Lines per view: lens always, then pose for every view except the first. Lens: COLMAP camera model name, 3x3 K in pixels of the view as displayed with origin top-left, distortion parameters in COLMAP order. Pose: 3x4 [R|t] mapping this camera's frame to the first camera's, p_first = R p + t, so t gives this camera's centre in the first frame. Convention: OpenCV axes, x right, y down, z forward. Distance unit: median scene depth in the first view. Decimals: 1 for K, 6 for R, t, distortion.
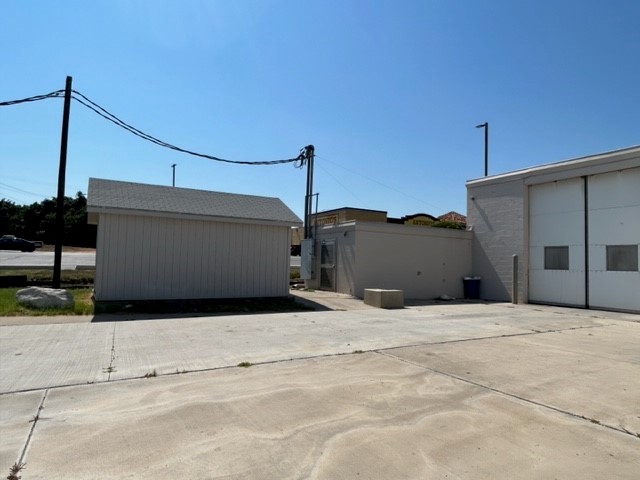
lens RADIAL K [[413.3, 0, 321.1], [0, 413.3, 240.9], [0, 0, 1]] dist [-0.004854, -0.000556]
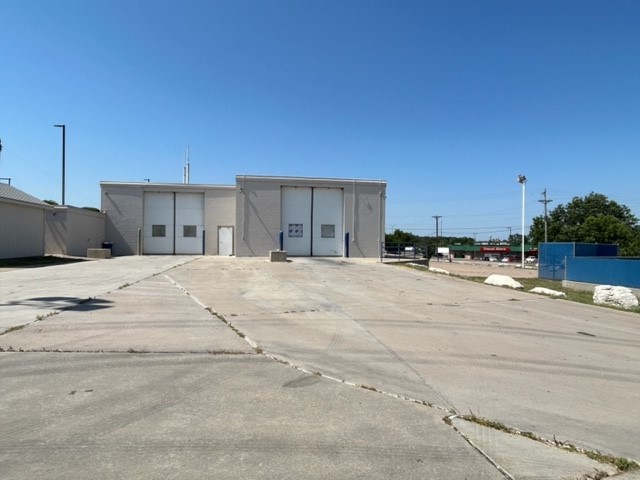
lens RADIAL K [[413.3, 0, 320.1], [0, 413.3, 240.1], [0, 0, 1]] dist [-0.004854, -0.000556]
pose [[0.339505, -0.016594, 0.940458, -1.013748], [-0.053633, 0.997876, 0.036969, -0.028886], [-0.939074, -0.062991, 0.337894, -0.396448]]
